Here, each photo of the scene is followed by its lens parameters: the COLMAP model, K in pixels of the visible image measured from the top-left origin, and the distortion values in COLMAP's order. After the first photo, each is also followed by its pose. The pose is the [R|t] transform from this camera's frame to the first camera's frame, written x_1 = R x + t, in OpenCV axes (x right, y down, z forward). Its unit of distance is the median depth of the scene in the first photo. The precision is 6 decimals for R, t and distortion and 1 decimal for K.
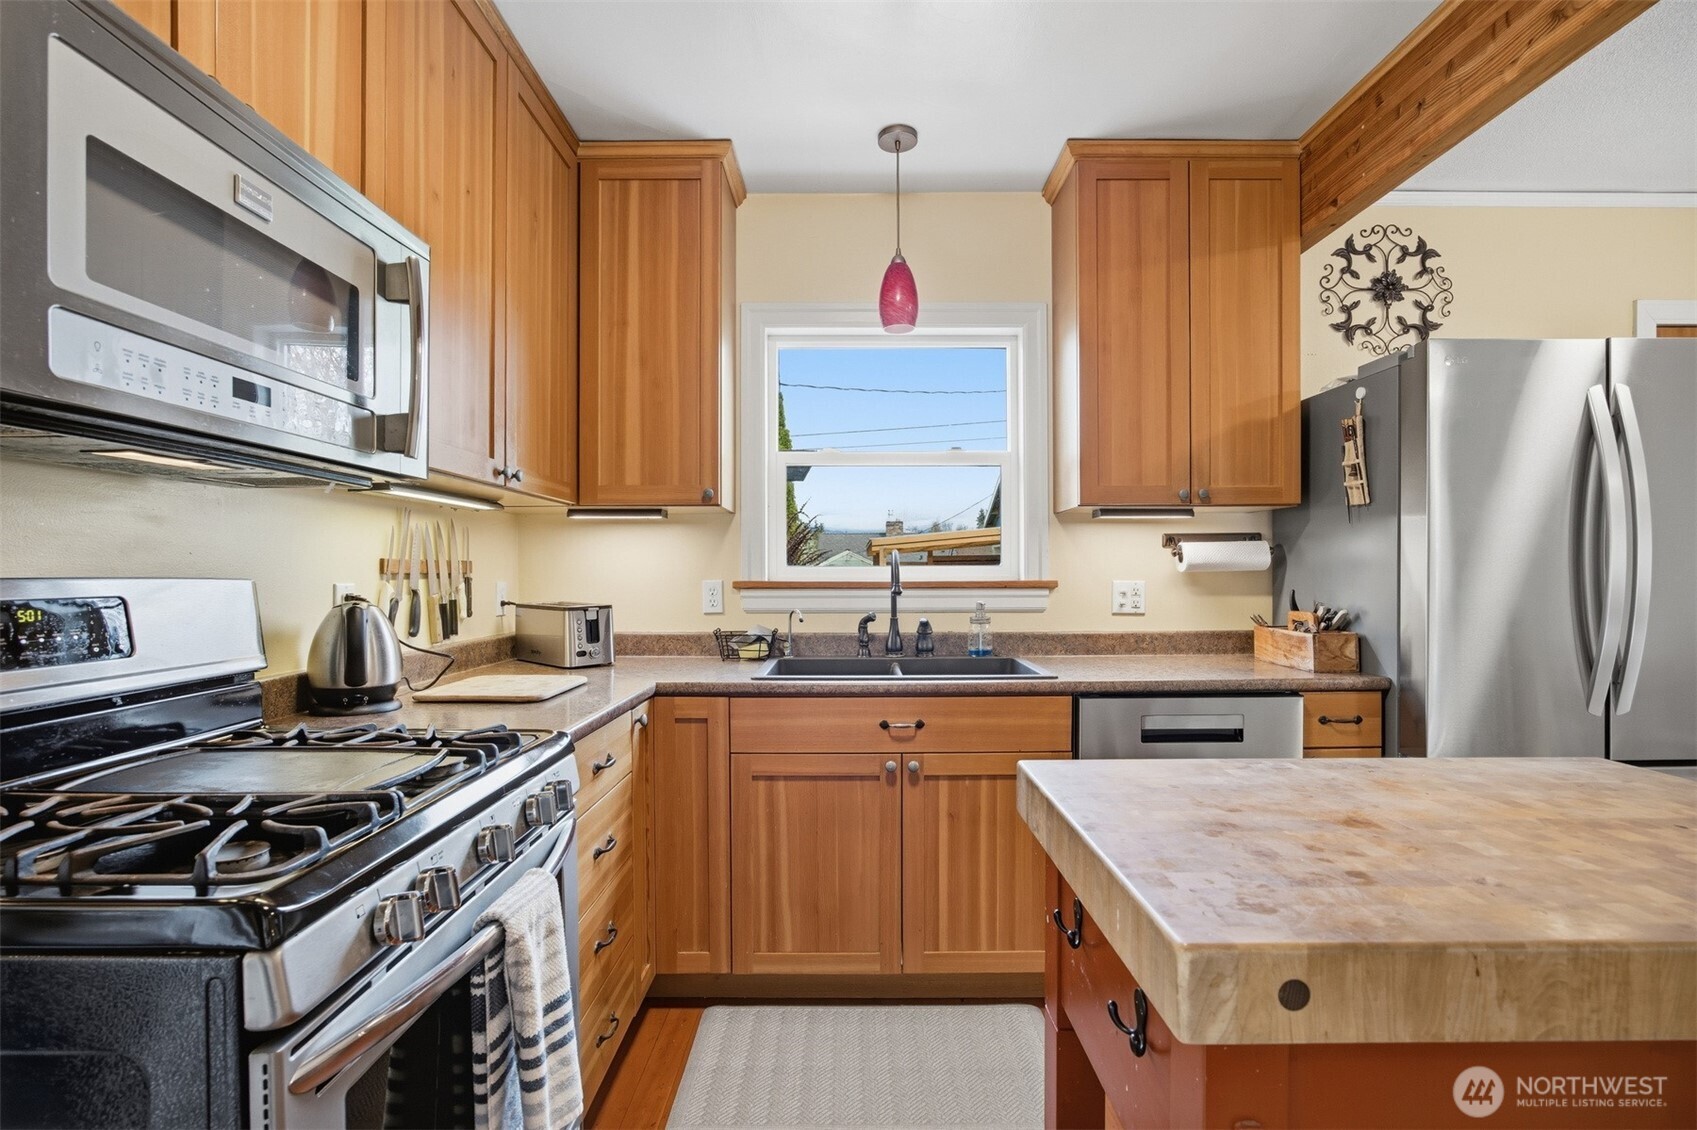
lens RADIAL K [[751.2, 0, 845.9], [0, 751.2, 595.9], [0, 0, 1]] dist [-0.046182, -0.000003]
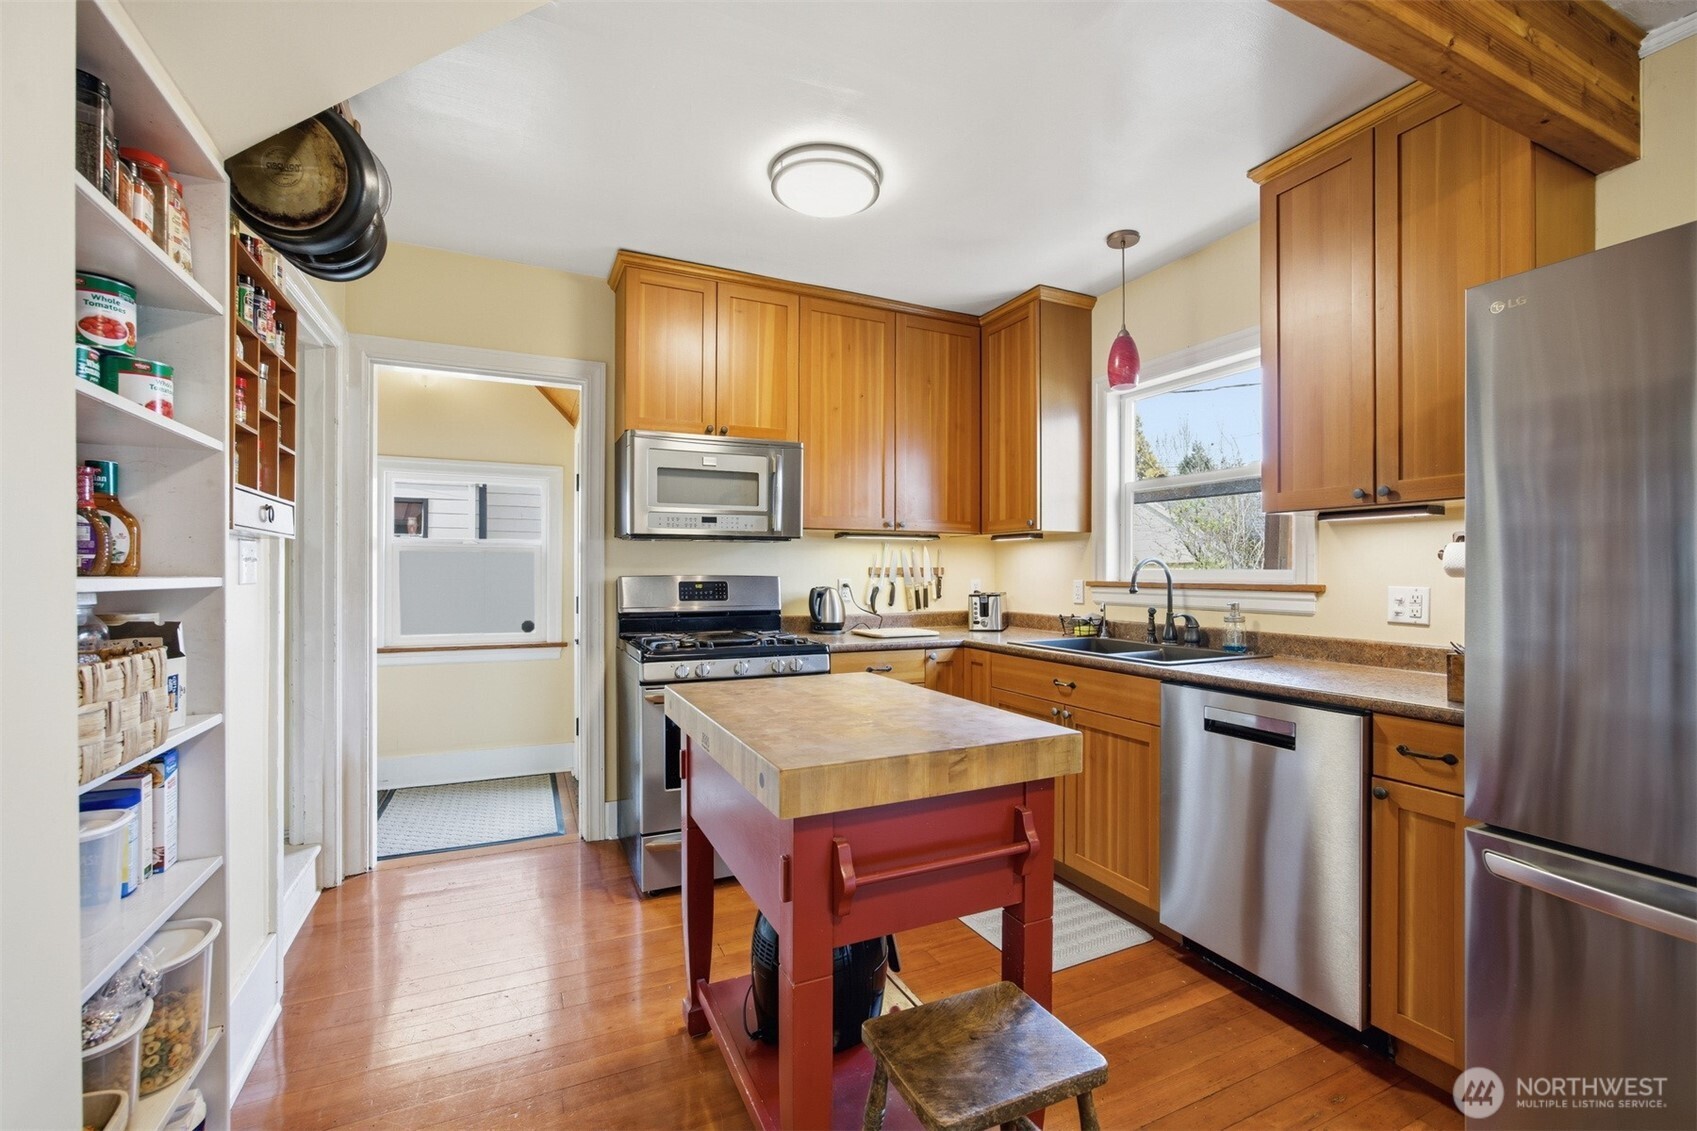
lens RADIAL K [[658.2, 0, 857.7], [0, 658.2, 569.8], [0, 0, 1]] dist [-0.000486, -0.000039]
pose [[0.484793, 0.000597, -0.874629, 0.799722], [-0.029289, 0.999450, -0.015552, -0.009322], [0.874138, 0.033156, 0.484544, 0.047149]]
